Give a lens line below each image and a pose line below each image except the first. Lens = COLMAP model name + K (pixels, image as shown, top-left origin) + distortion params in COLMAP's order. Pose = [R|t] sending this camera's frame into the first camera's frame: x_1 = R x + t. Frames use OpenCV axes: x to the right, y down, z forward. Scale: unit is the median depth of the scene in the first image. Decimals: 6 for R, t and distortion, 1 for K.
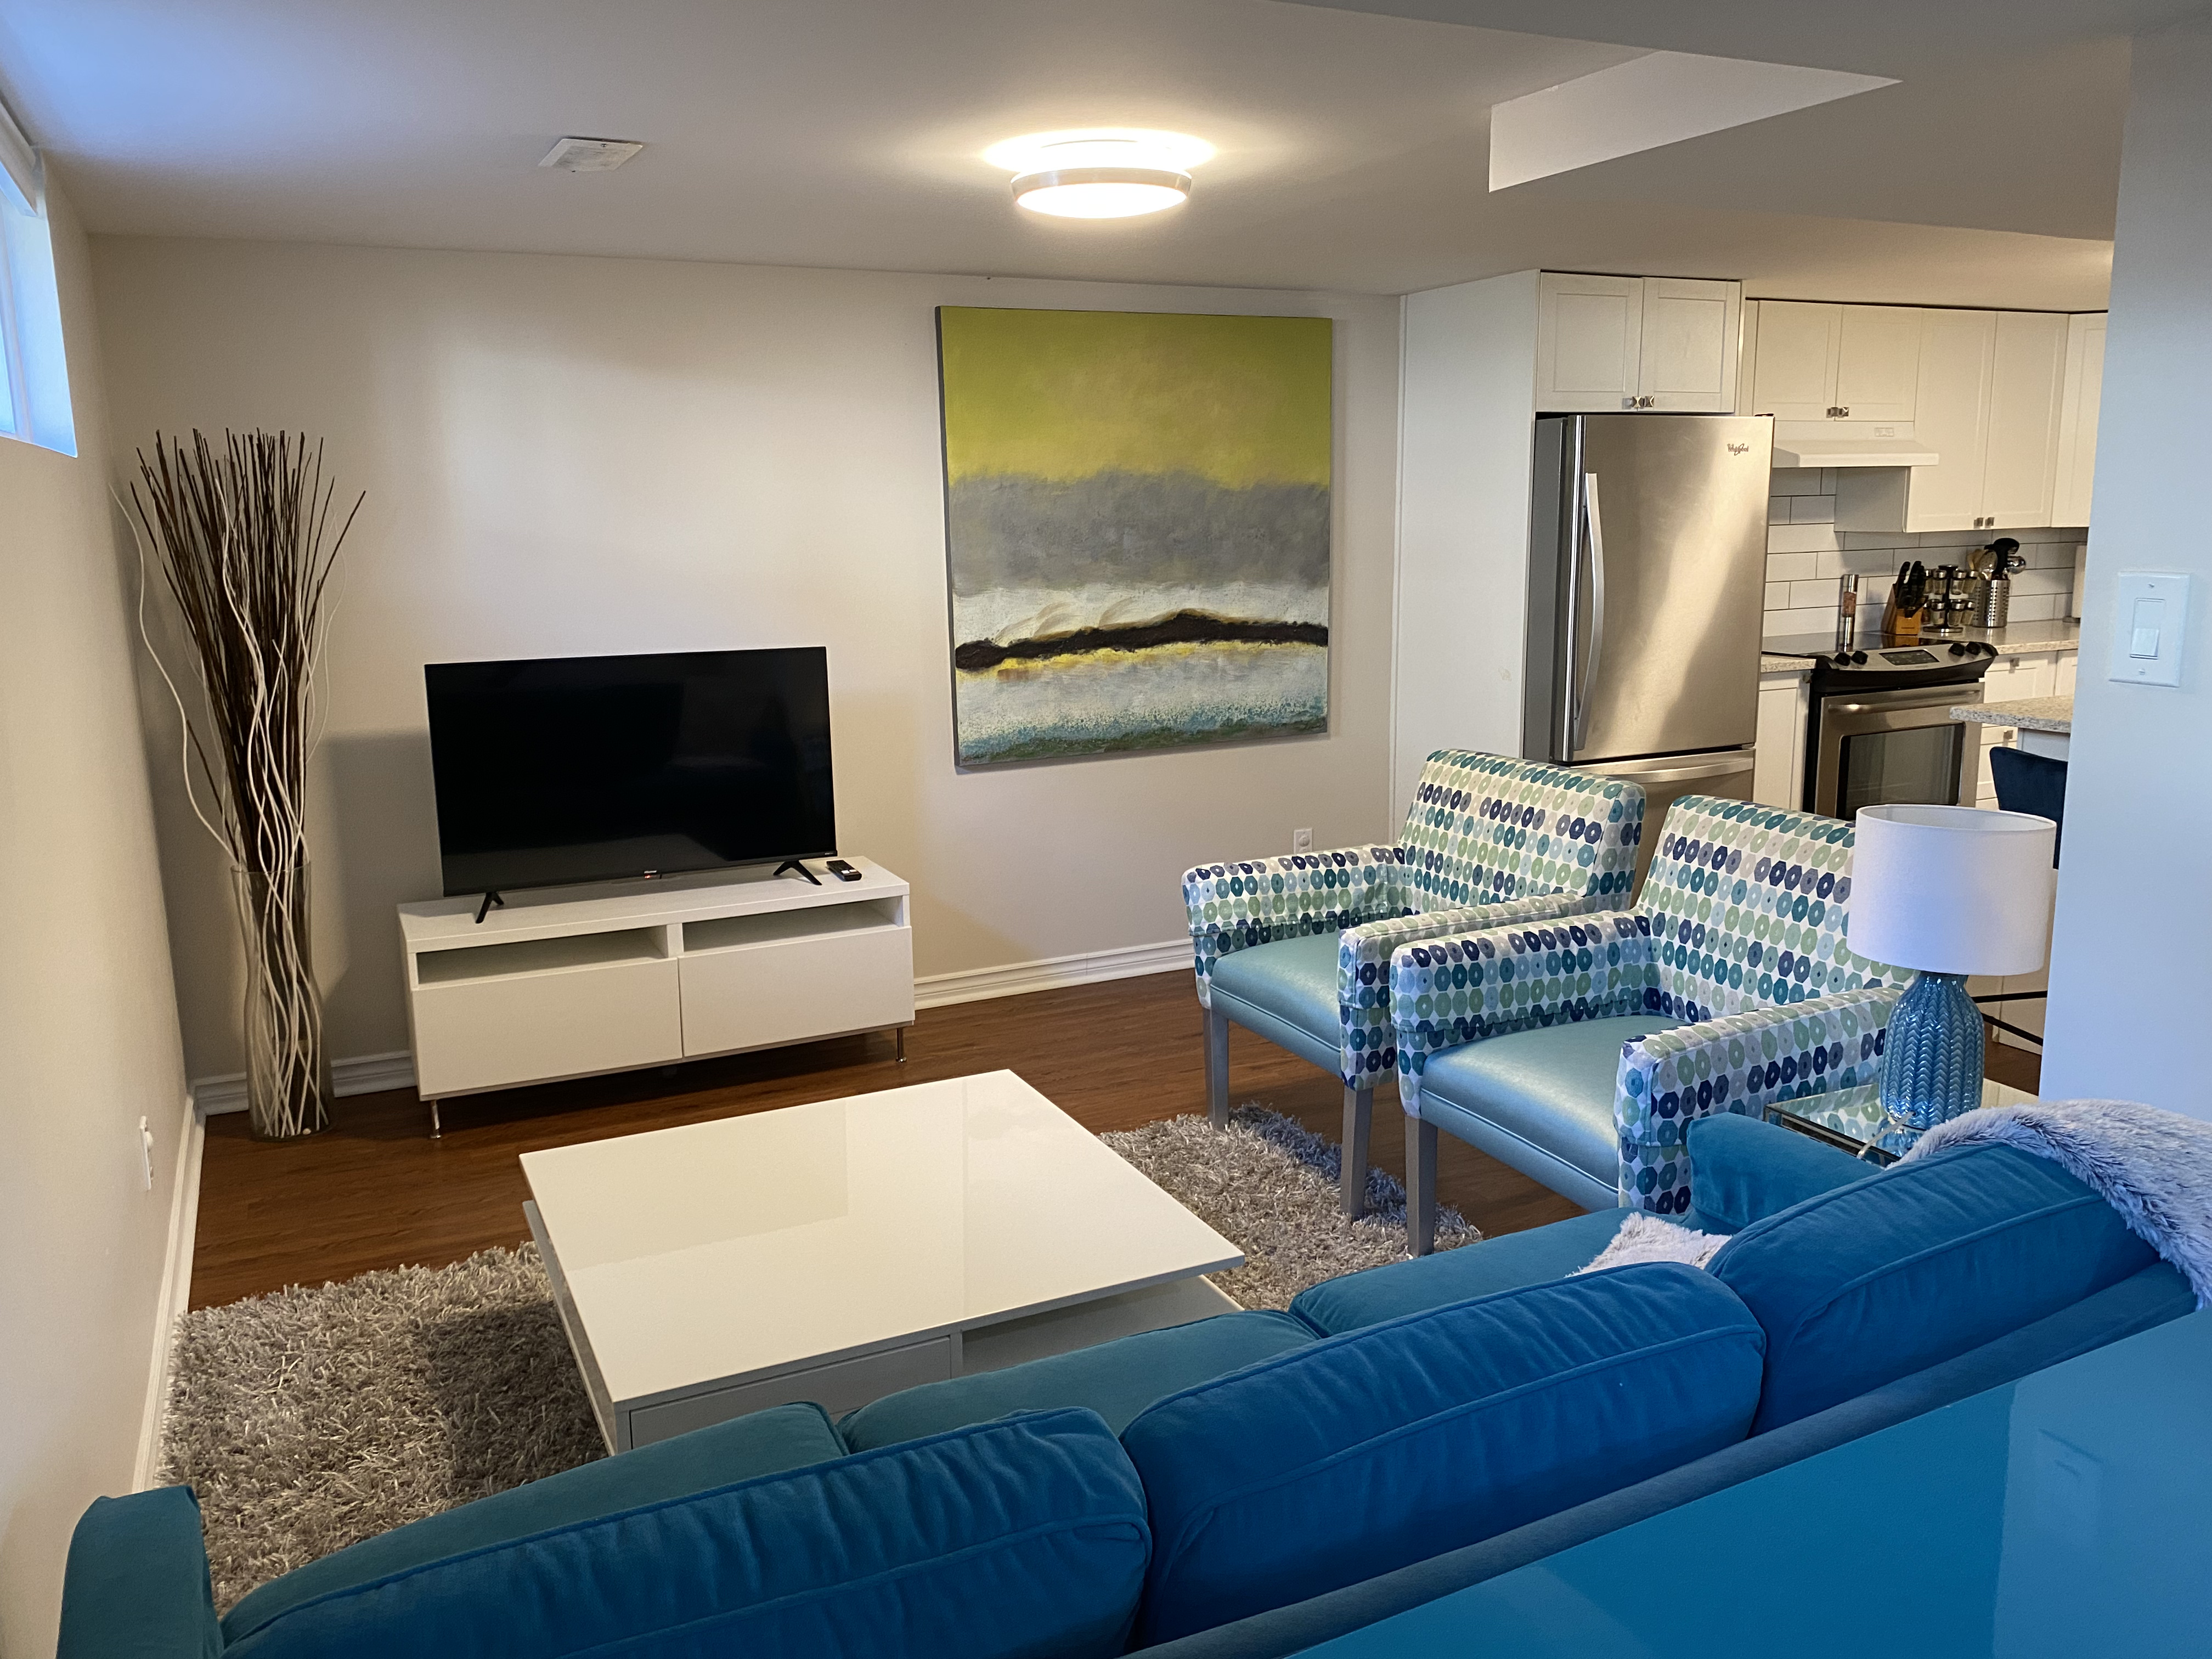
lens RADIAL K [[1682.5, 0, 1075.5], [0, 1682.5, 827.1], [0, 0, 1]] dist [0.053168, -0.102430]
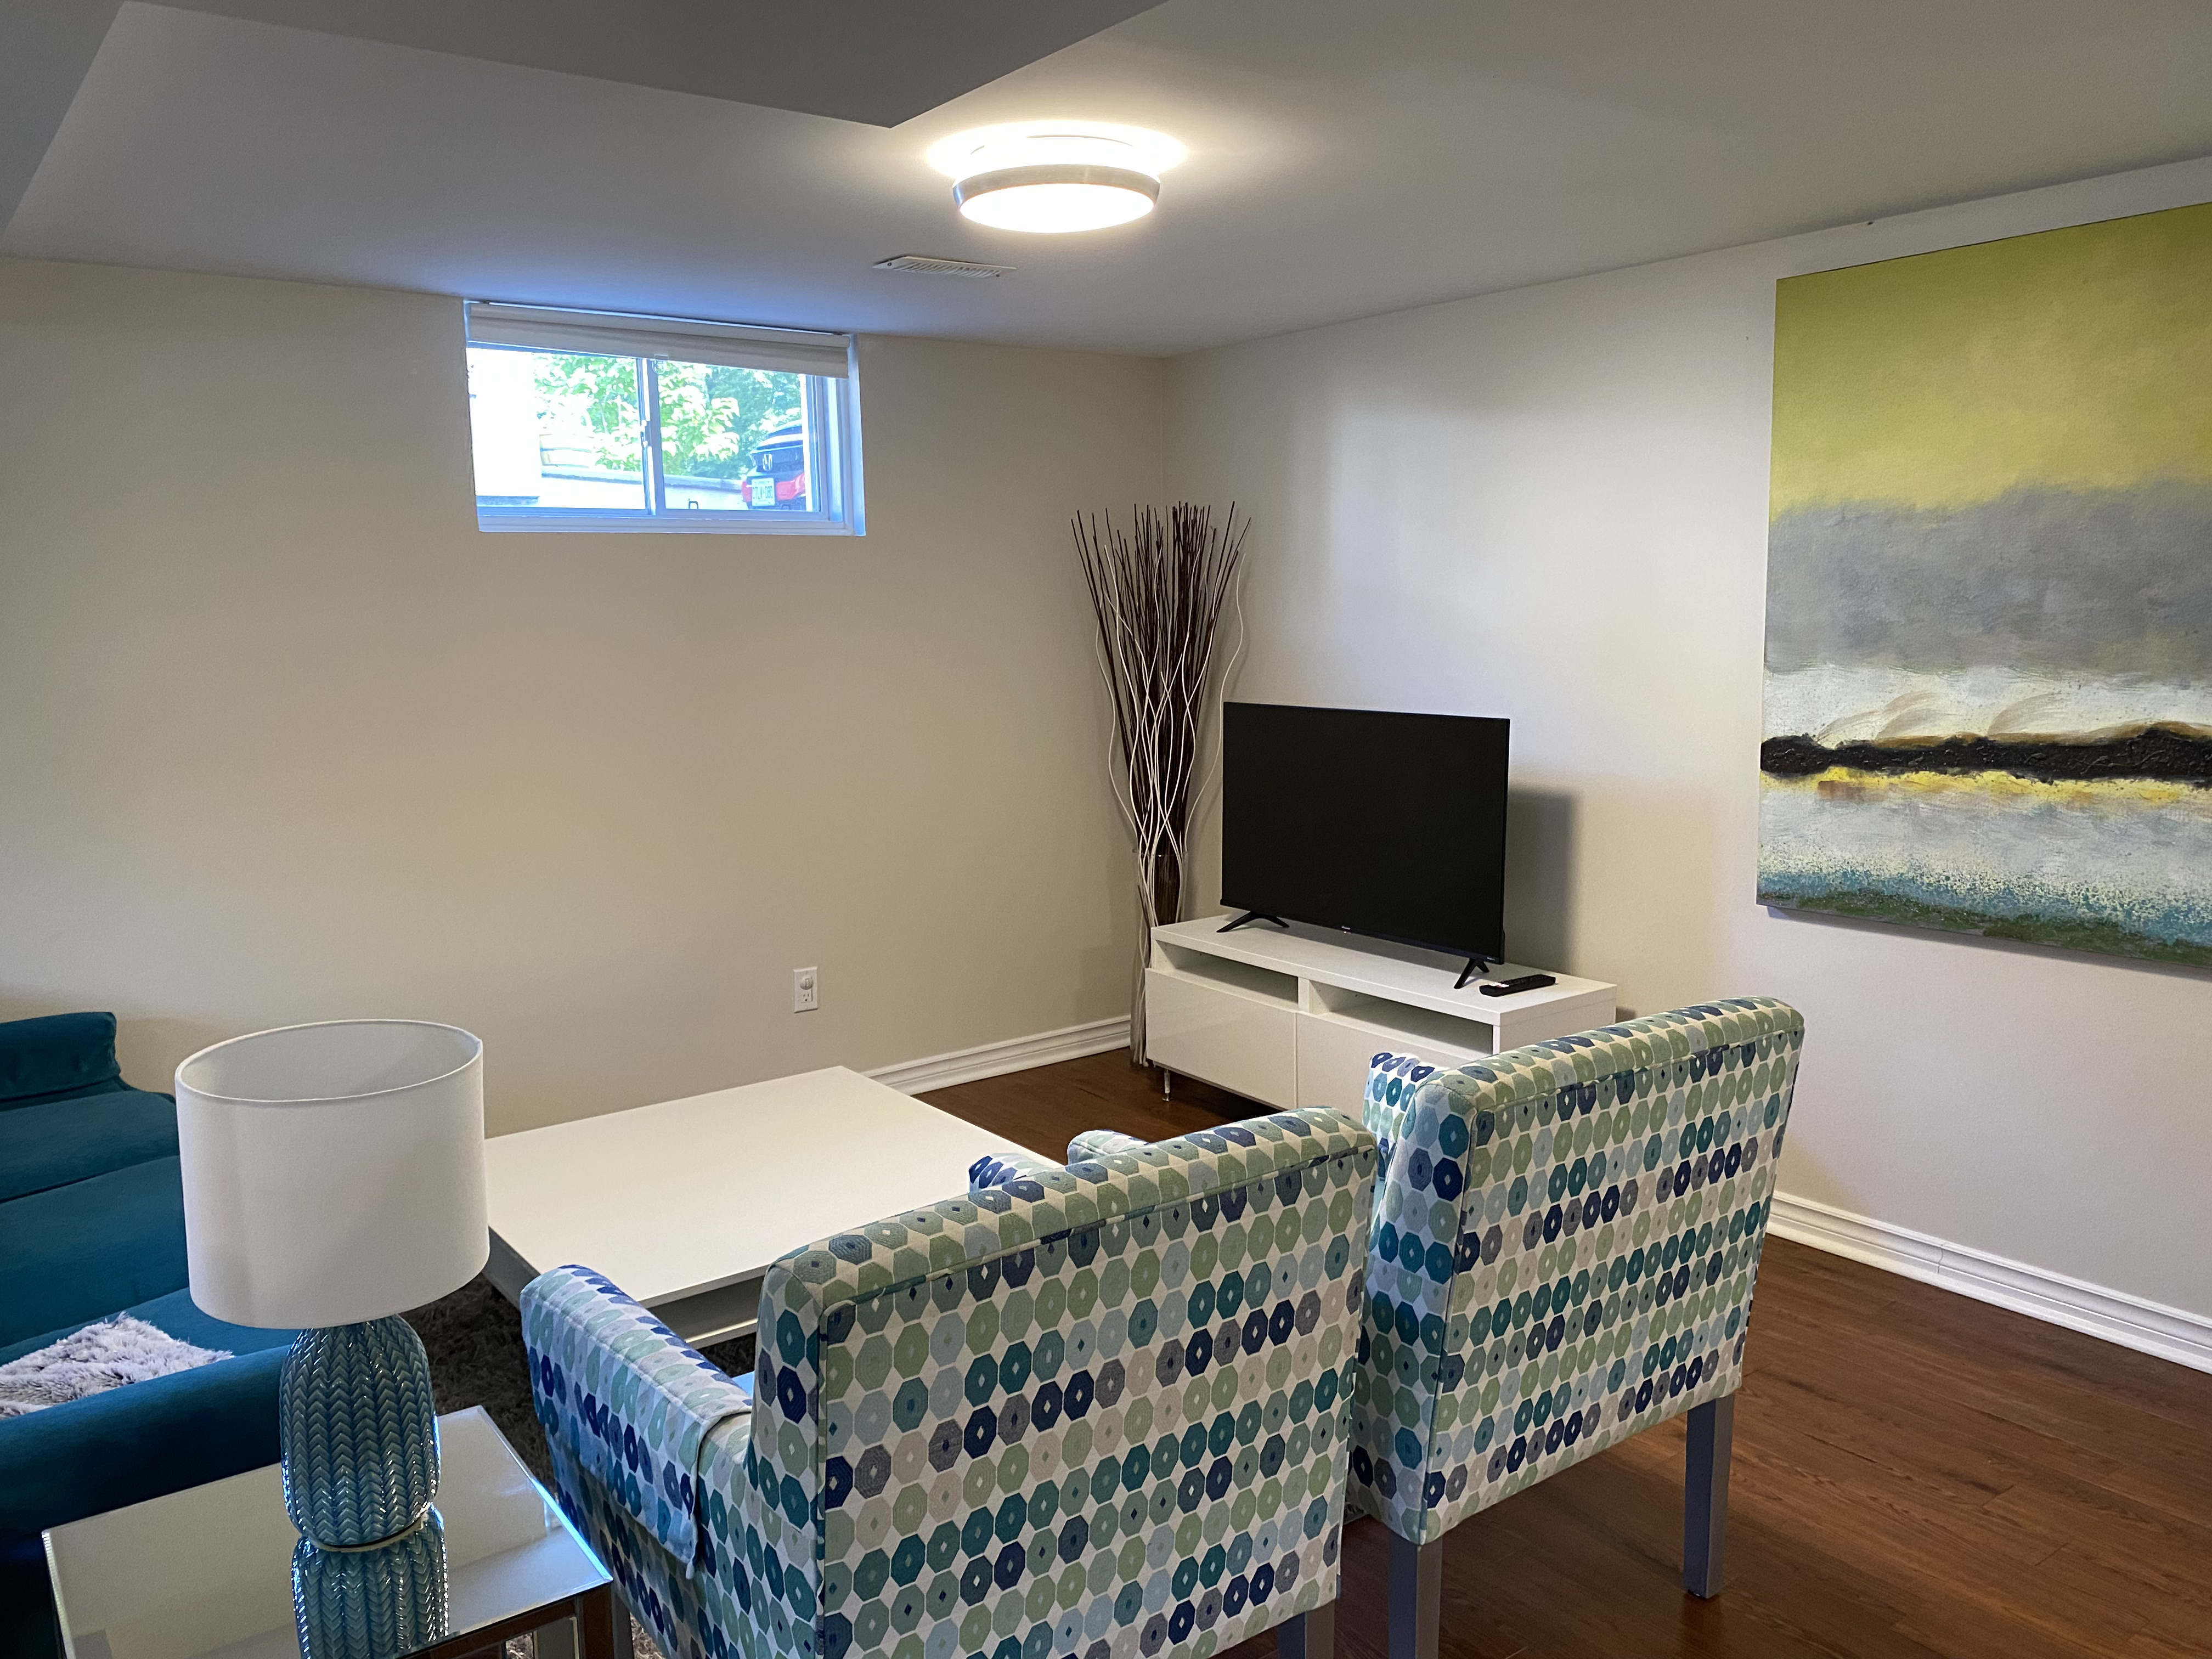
lens RADIAL K [[1675.7, 0, 1108.3], [0, 1675.7, 825.2], [0, 0, 1]] dist [0.067317, -0.093385]
pose [[0.197549, 0.146765, -0.969244, 0.571945], [-0.171249, 0.978692, 0.113292, -0.102931], [0.965219, 0.143602, 0.218473, 0.557614]]
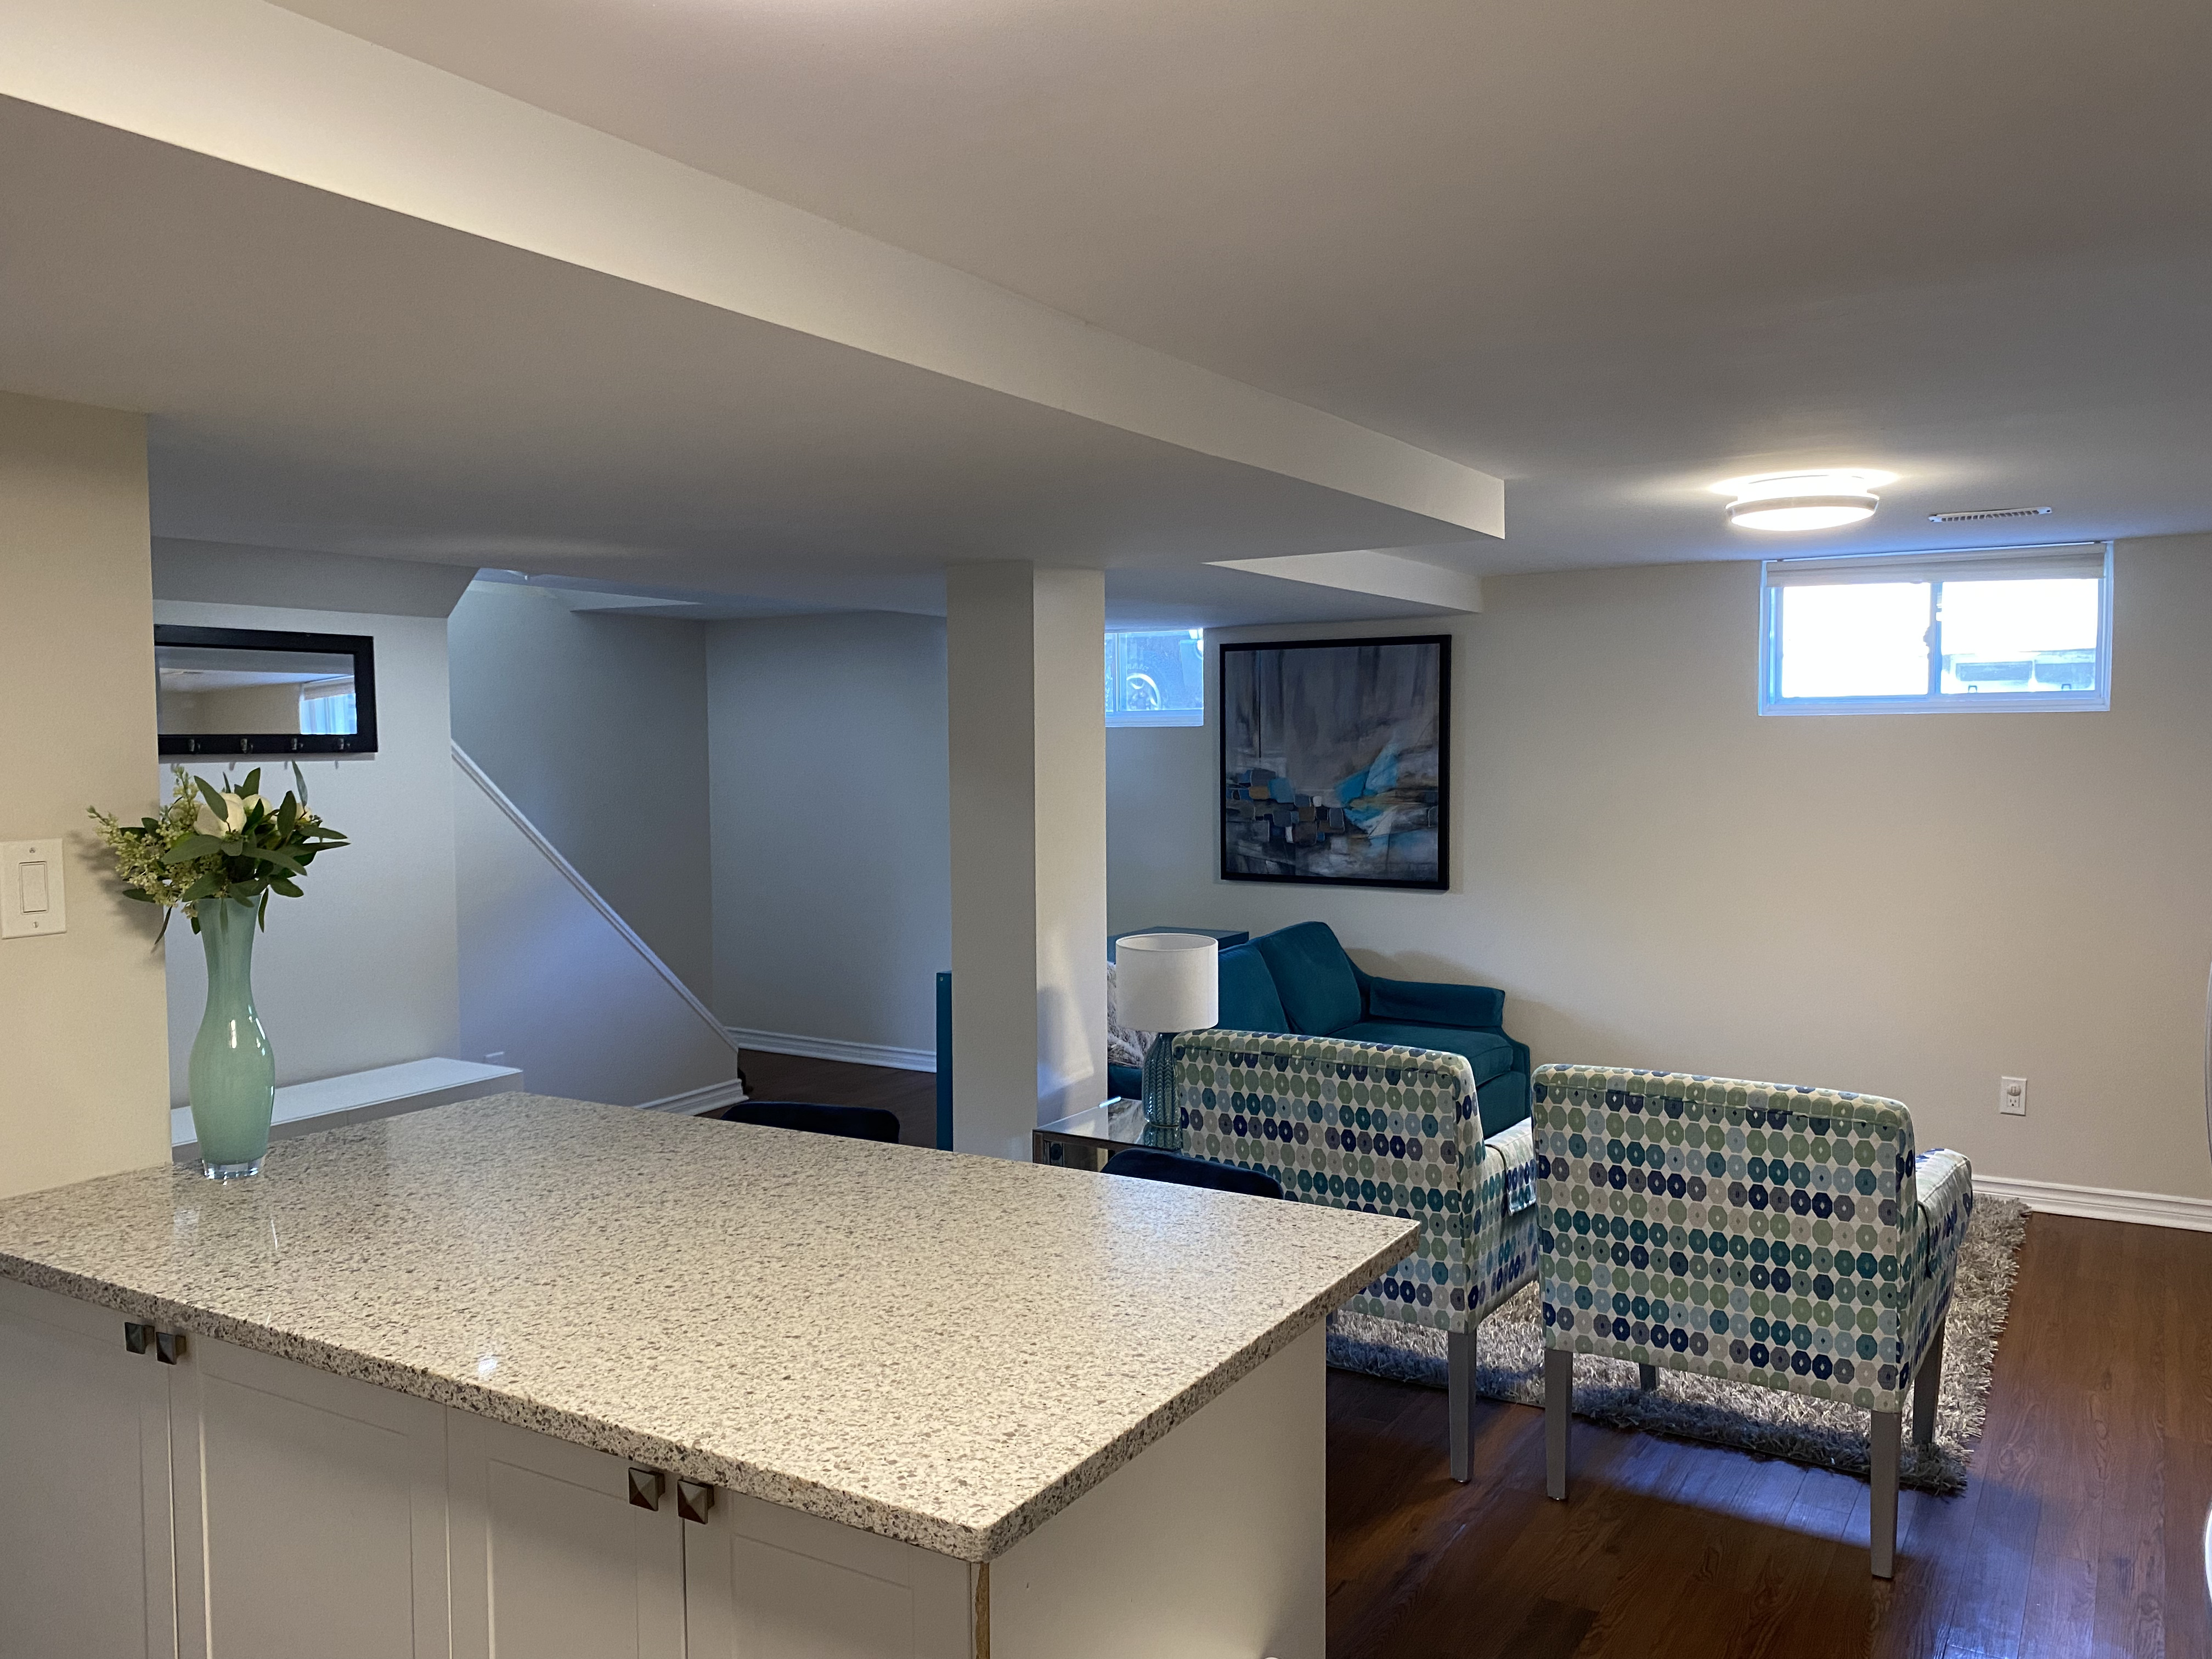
lens RADIAL K [[1707.1, 0, 1100.7], [0, 1707.1, 822.1], [0, 0, 1]] dist [0.070542, -0.151182]
pose [[-0.841209, 0.048540, -0.538527, 0.735479], [-0.080725, 0.973526, 0.213846, -0.239402], [0.534650, 0.223361, -0.815021, 1.147151]]
